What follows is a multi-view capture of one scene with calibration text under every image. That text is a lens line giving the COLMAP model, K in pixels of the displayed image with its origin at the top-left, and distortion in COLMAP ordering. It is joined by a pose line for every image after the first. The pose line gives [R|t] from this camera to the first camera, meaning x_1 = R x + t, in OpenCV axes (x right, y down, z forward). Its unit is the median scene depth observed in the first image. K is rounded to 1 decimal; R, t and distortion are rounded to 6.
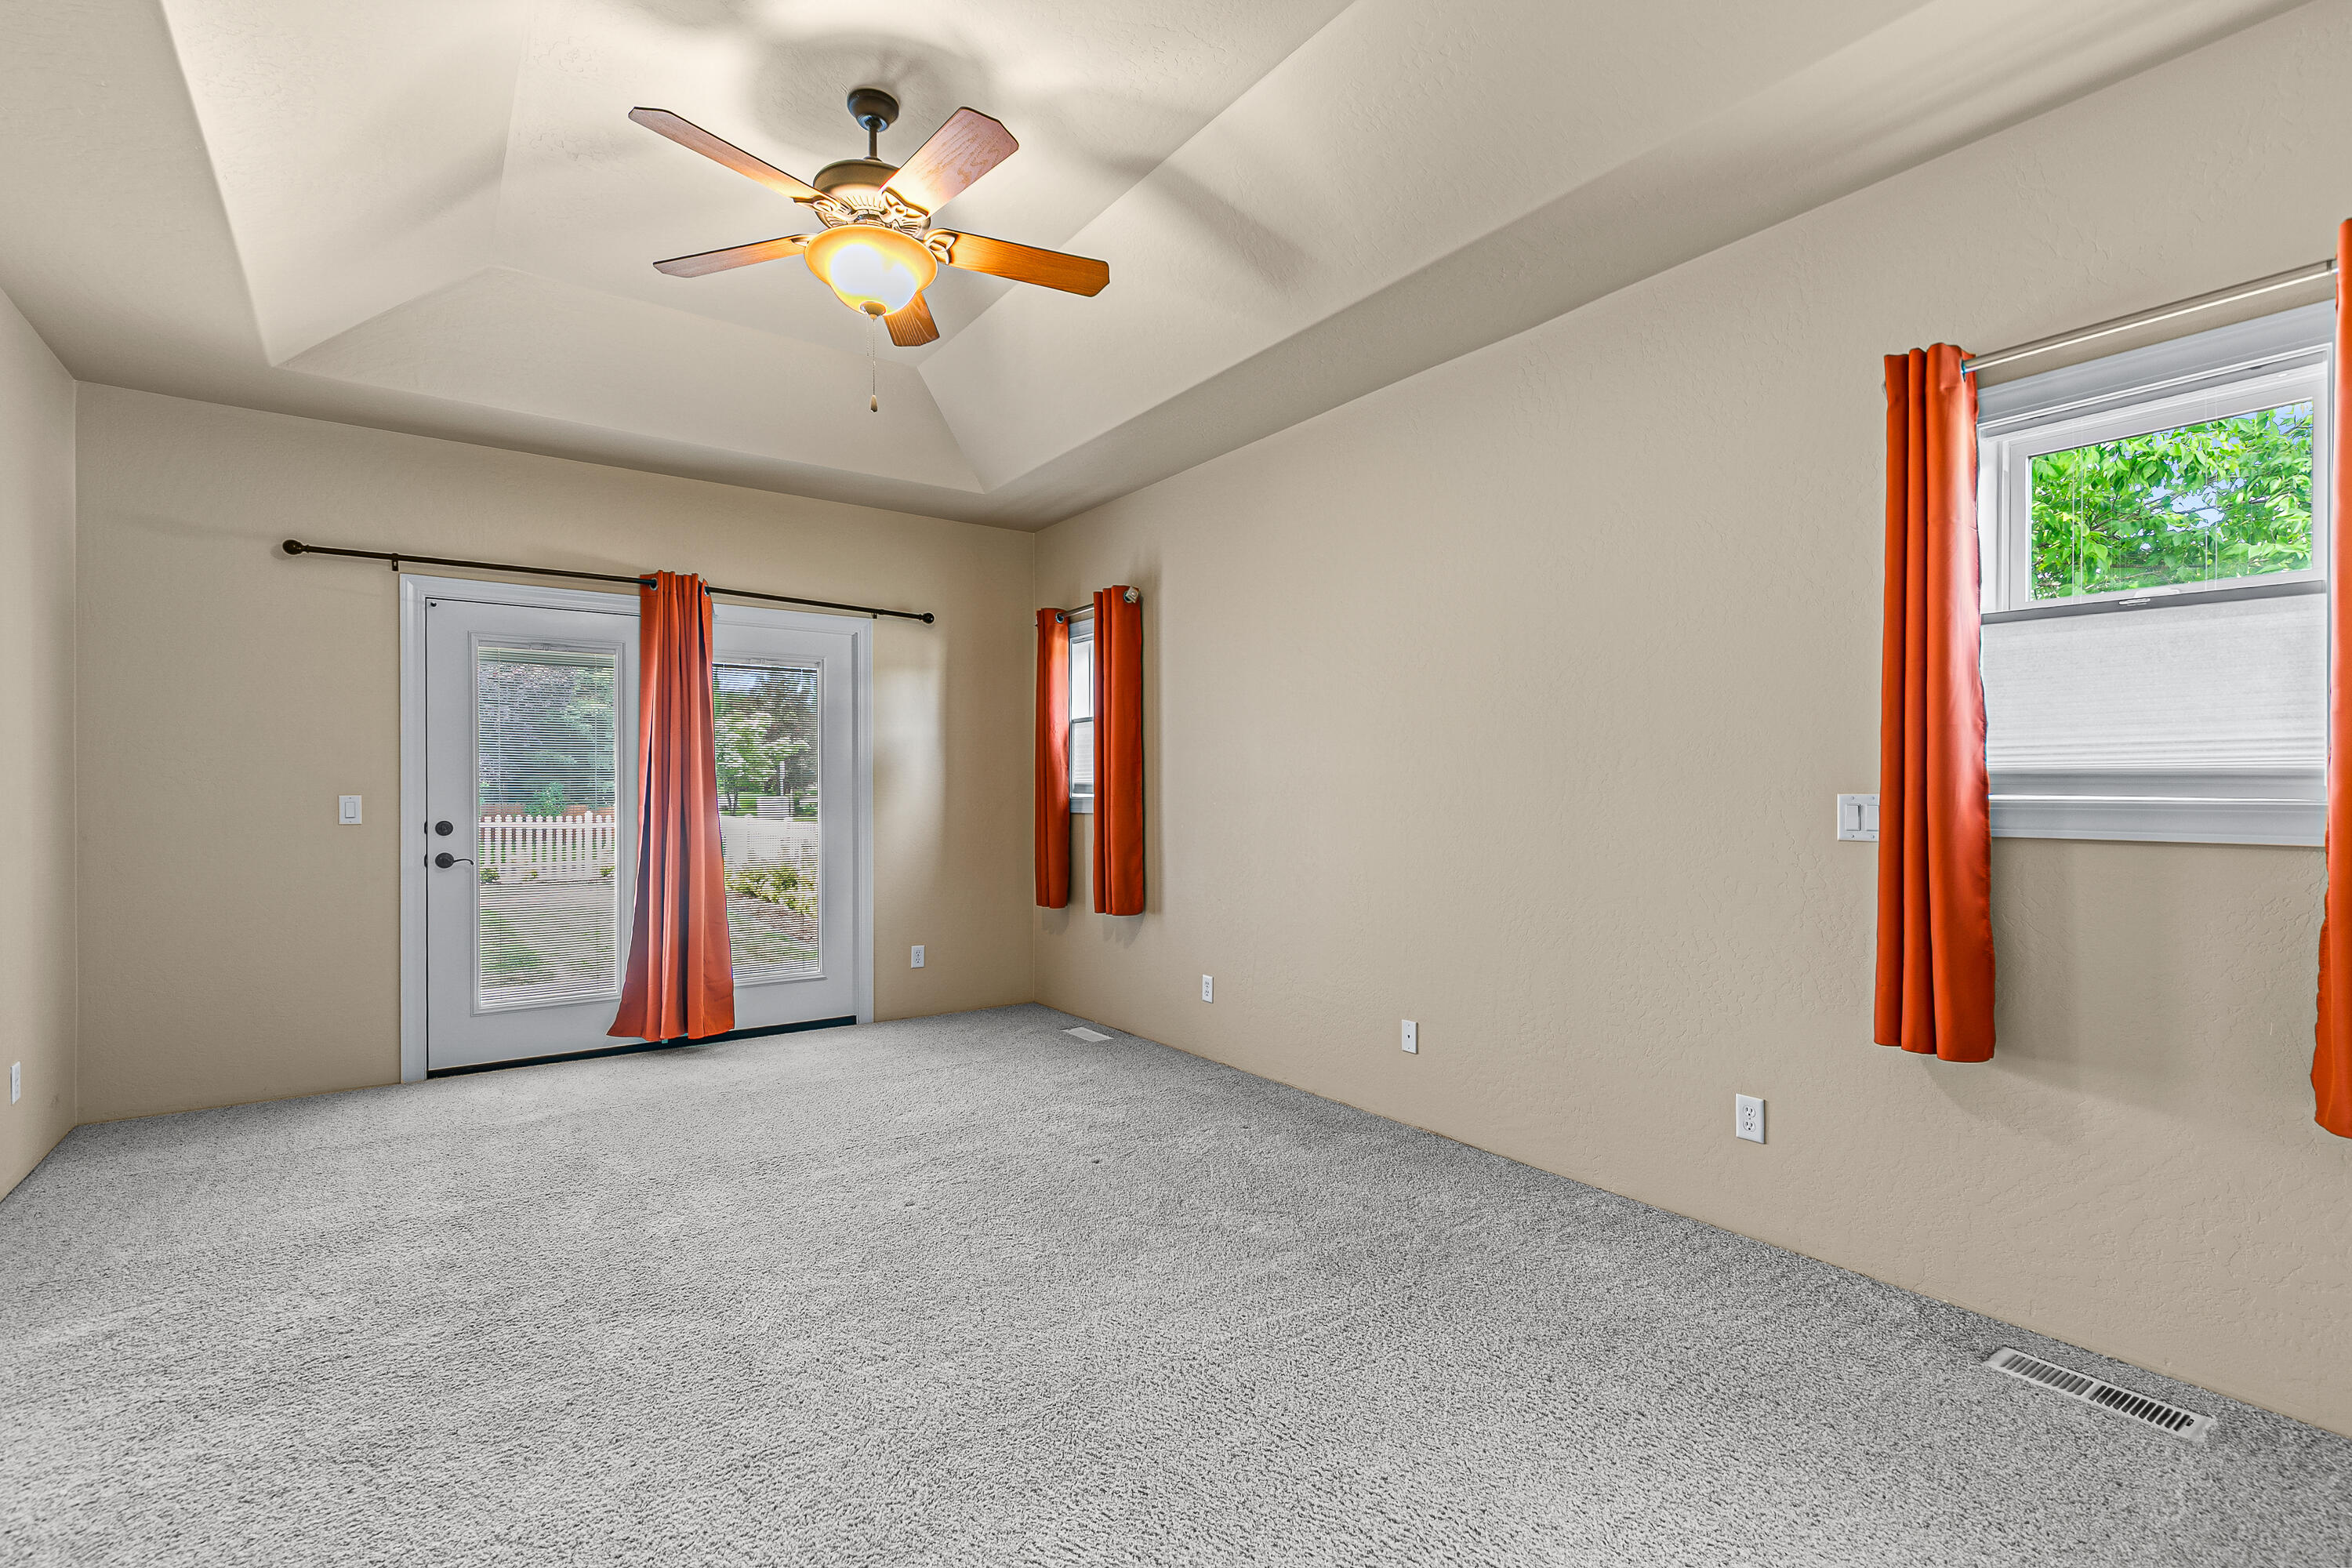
lens RADIAL K [[1072.0, 0, 1176.0], [0, 1072.0, 765.5], [0, 0, 1]] dist [0.007073, 0.000034]
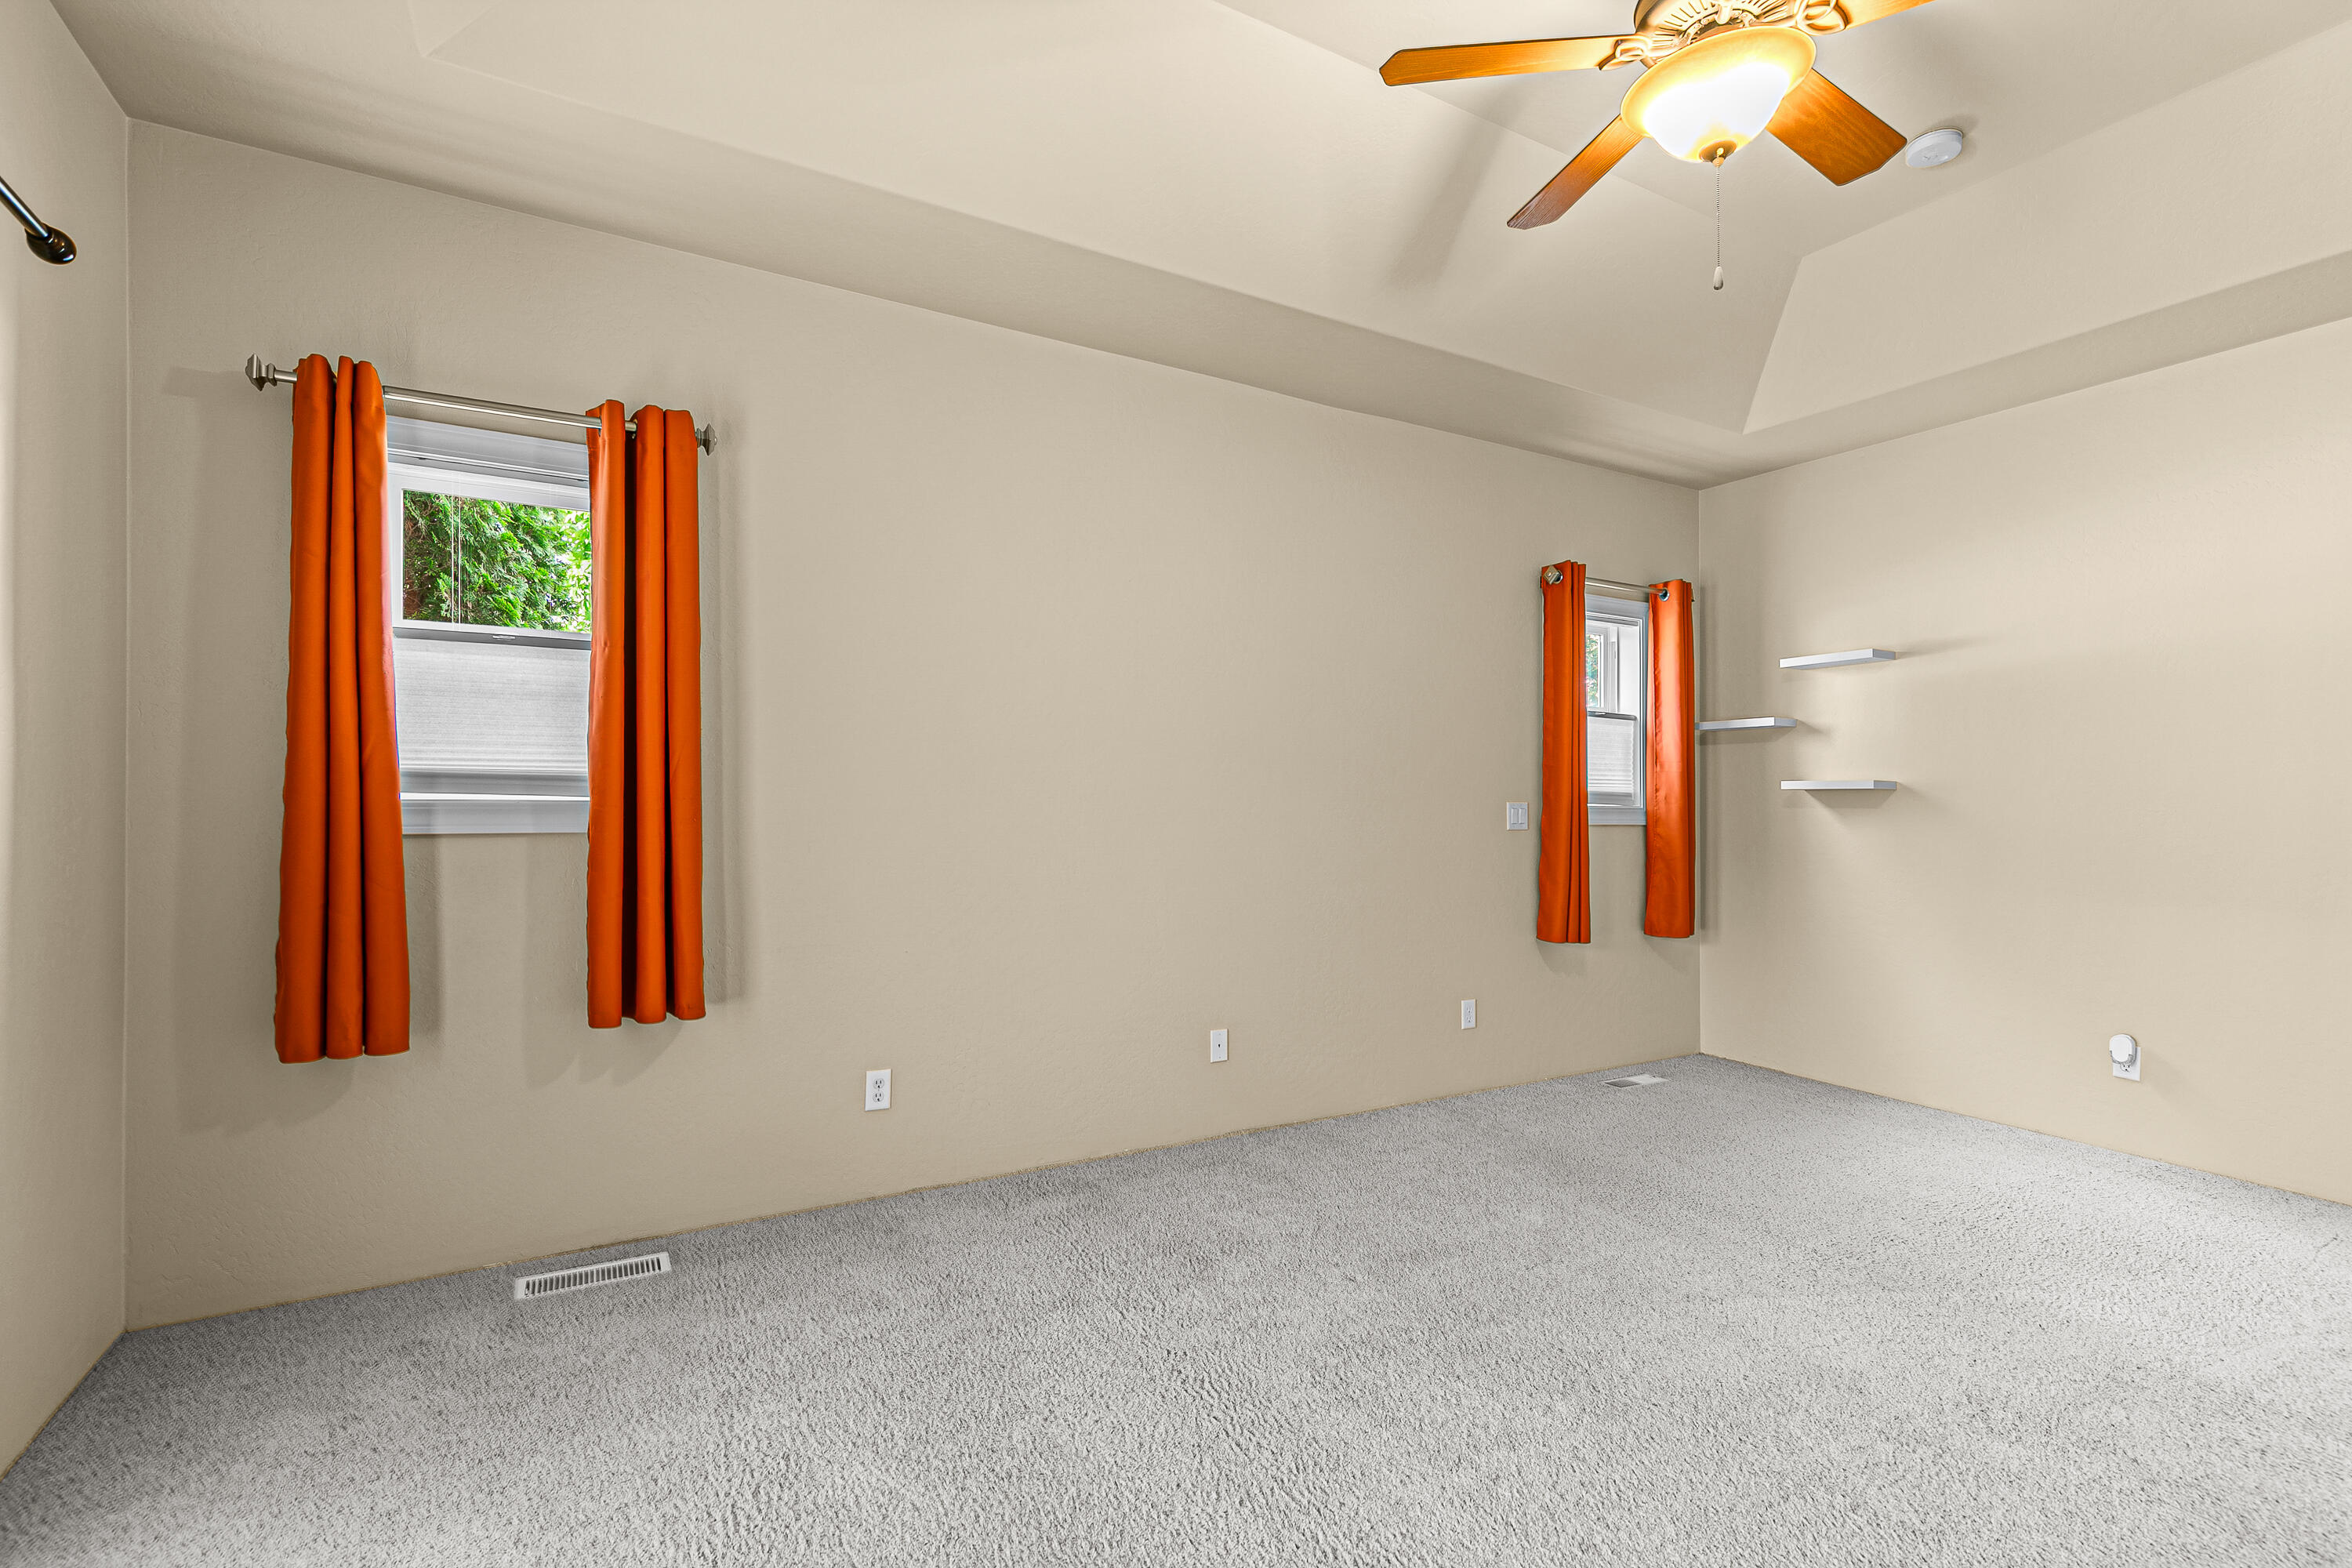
lens RADIAL K [[977.8, 0, 1169.3], [0, 977.8, 774.9], [0, 0, 1]] dist [0.001721, 0.000043]
pose [[0.135124, 0.025764, 0.990494, -0.569249], [-0.035683, 0.999140, -0.021121, 0.020812], [-0.990186, -0.032490, 0.135927, 0.775036]]
